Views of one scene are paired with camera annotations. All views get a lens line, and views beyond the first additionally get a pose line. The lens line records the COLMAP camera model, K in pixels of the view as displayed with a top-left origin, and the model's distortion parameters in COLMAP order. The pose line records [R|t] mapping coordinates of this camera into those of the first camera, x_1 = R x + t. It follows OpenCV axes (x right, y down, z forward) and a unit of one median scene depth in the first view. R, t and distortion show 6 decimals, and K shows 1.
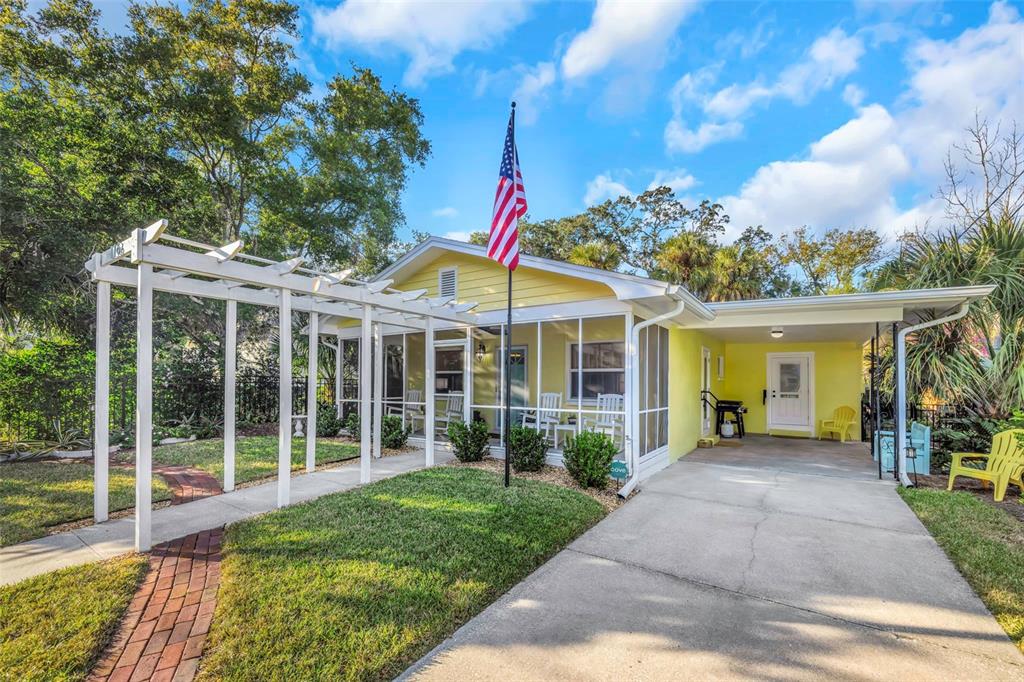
lens RADIAL K [[436.1, 0, 502.0], [0, 436.1, 379.3], [0, 0, 1]] dist [0.002133, -0.000016]
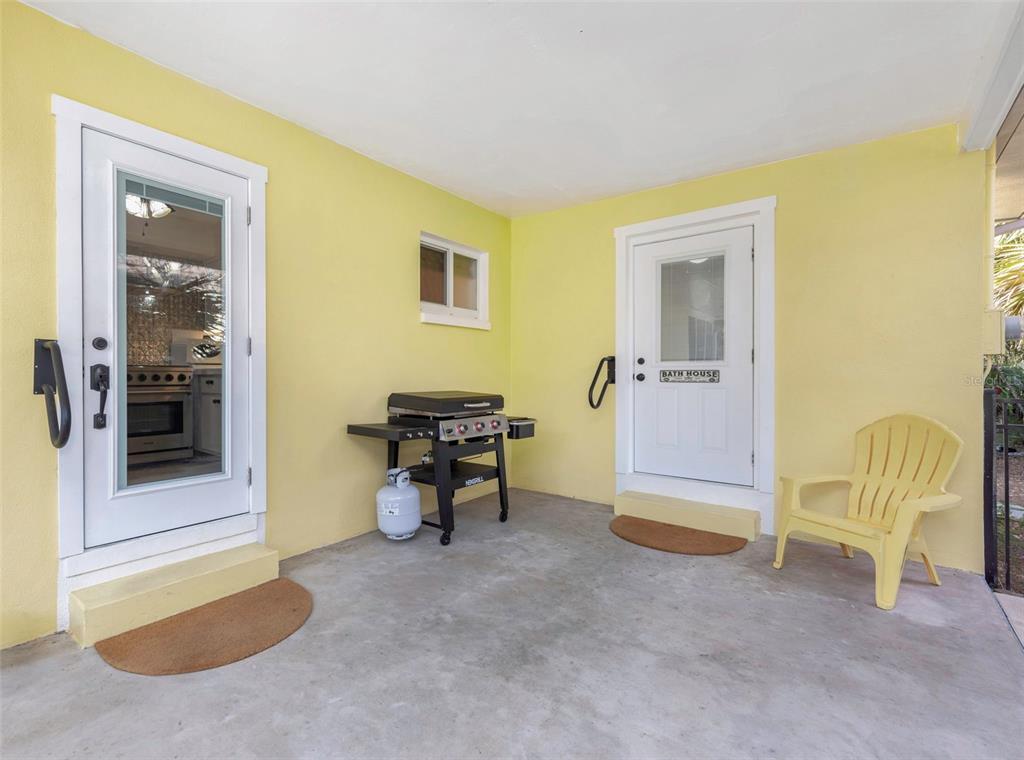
lens RADIAL K [[433.2, 0, 509.6], [0, 433.2, 379.9], [0, 0, 1]] dist [0.003620, 0.000191]
pose [[0.997075, -0.002702, -0.076376, 0.579426], [0.003617, 0.999923, 0.011842, 0.038278], [0.076338, -0.012084, 0.997009, 0.733810]]
